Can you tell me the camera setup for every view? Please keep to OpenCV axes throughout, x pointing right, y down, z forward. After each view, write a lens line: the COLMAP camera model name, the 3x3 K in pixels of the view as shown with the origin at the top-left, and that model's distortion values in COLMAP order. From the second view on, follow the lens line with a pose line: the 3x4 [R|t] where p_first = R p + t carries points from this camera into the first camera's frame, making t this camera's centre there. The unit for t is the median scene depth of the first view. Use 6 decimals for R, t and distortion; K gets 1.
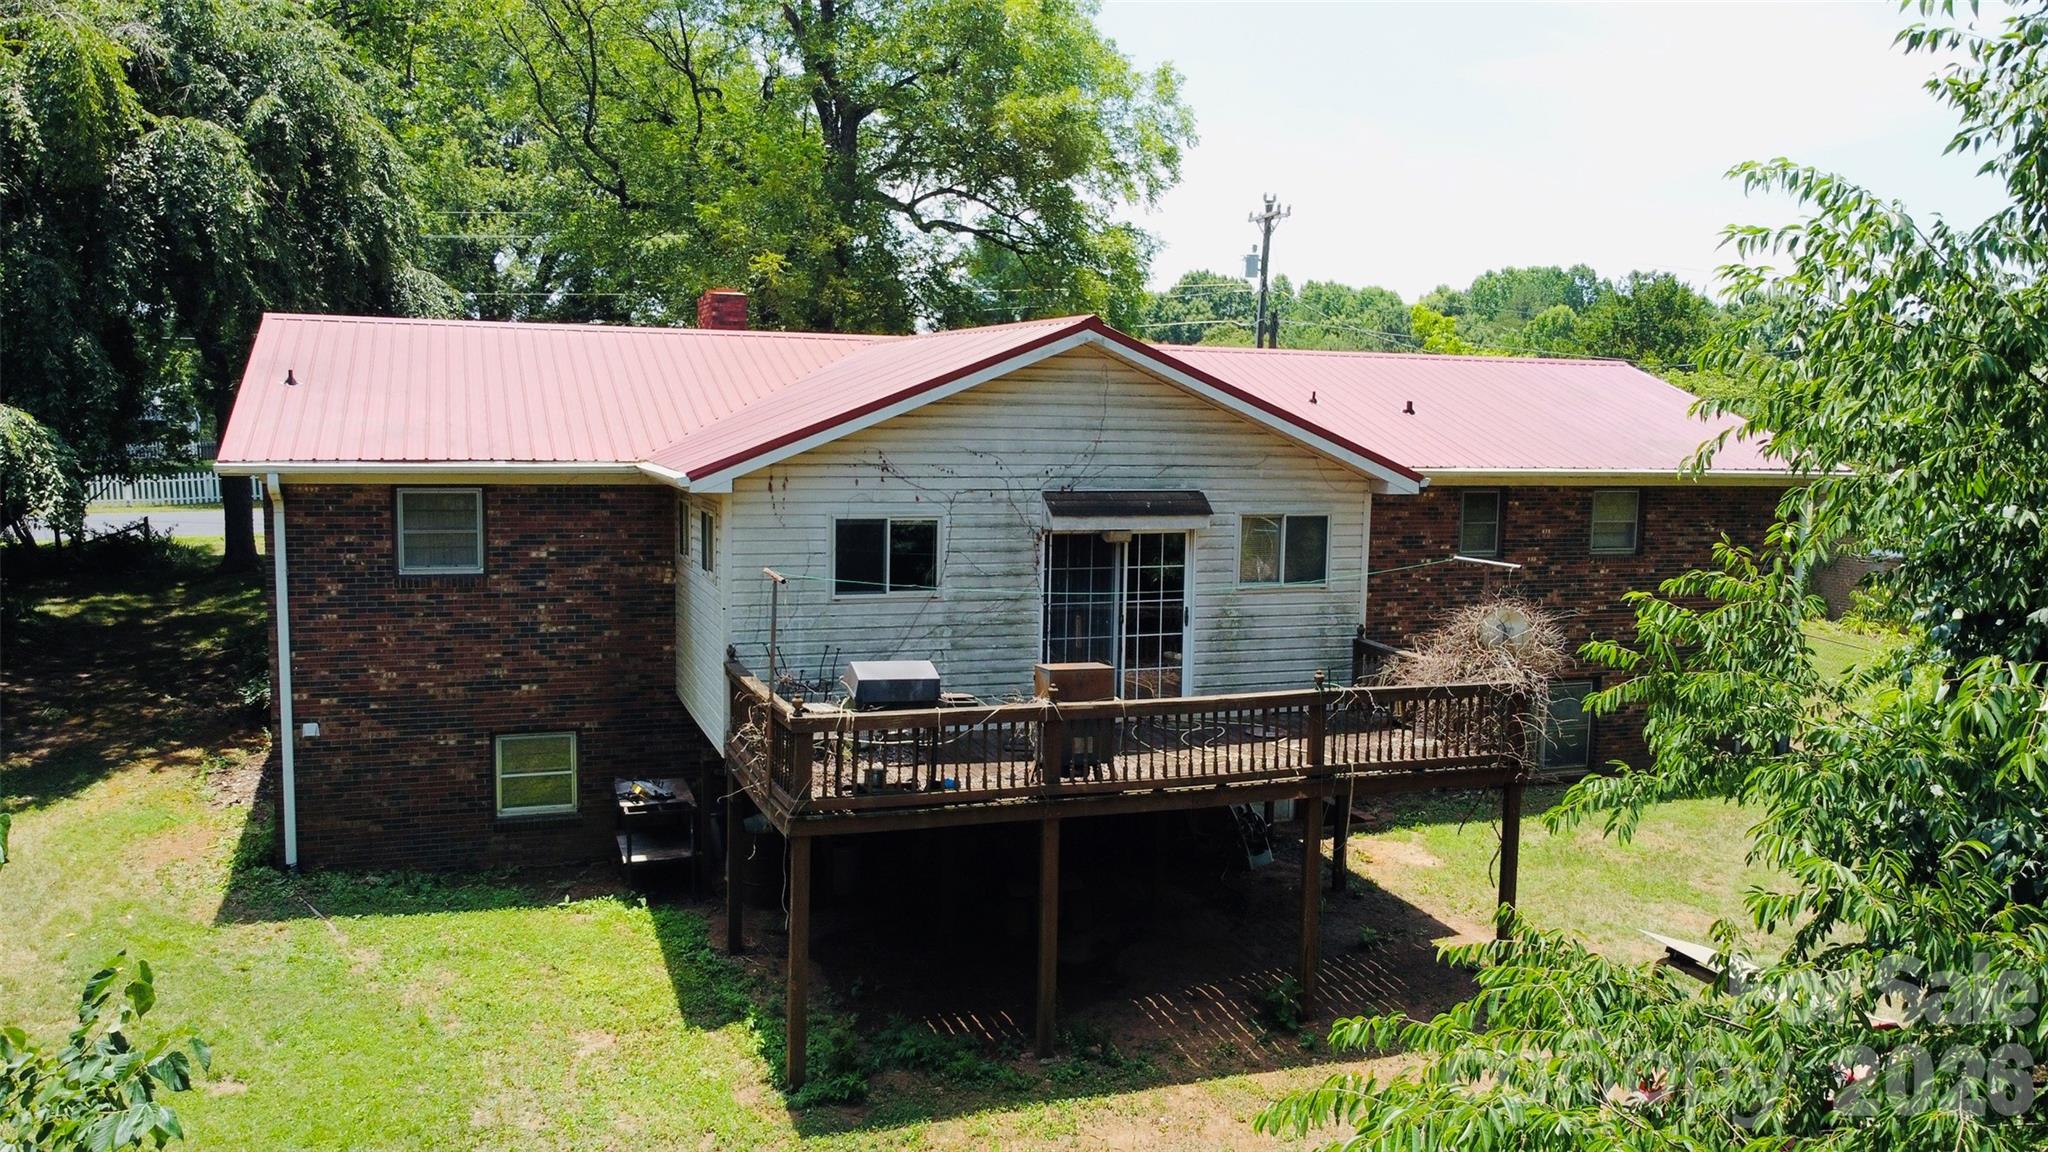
lens RADIAL K [[1562.8, 0, 1024.0], [0, 1562.8, 576.0], [0, 0, 1]] dist [-0.000322, -0.005635]
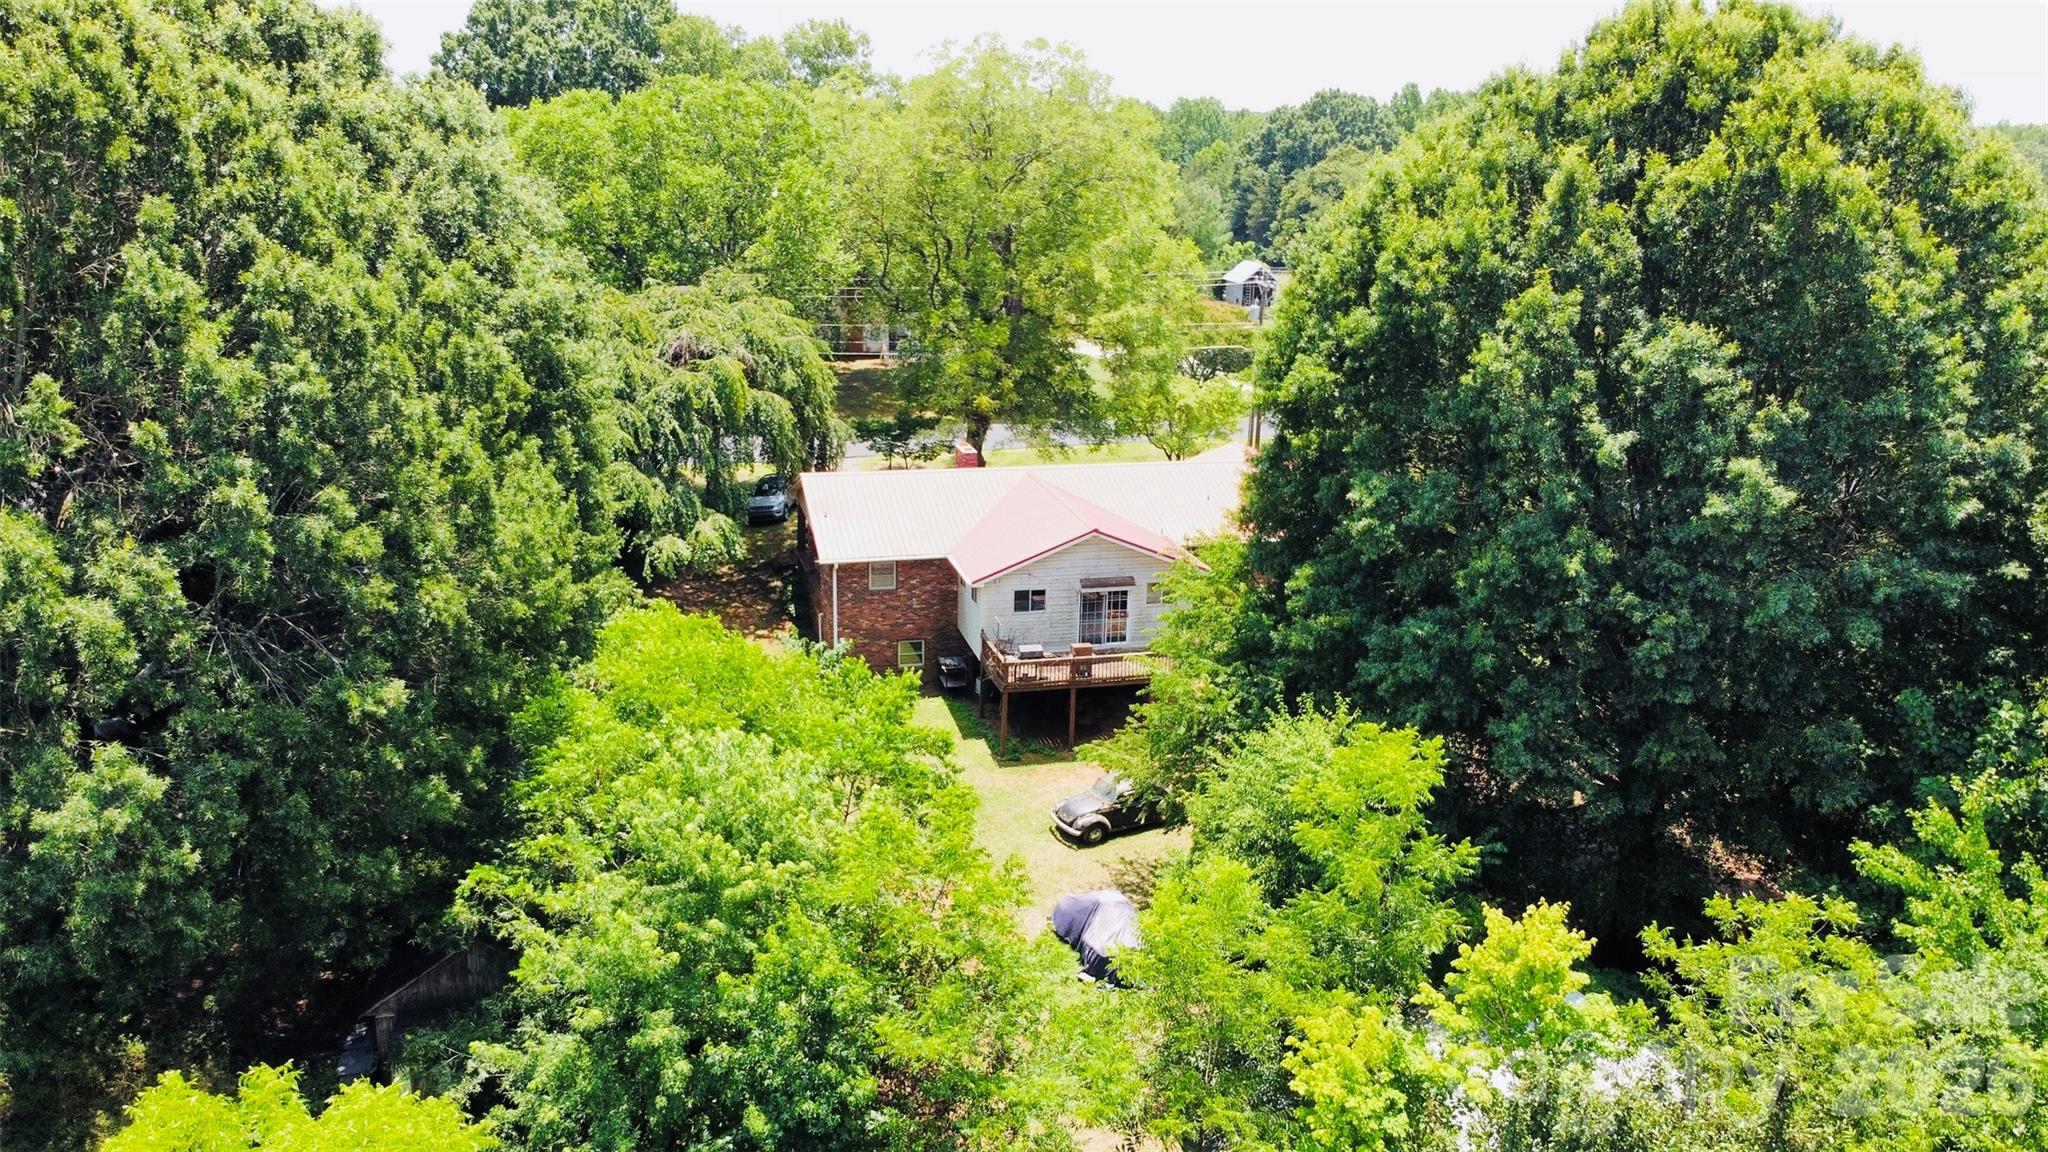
lens RADIAL K [[1562.8, 0, 1024.0], [0, 1562.8, 576.0], [0, 0, 1]] dist [-0.000322, -0.005635]
pose [[0.994663, 0.029932, -0.098741, 0.214534], [-0.011905, 0.983898, 0.178332, -0.629790], [0.102489, -0.176205, 0.979003, -2.122699]]
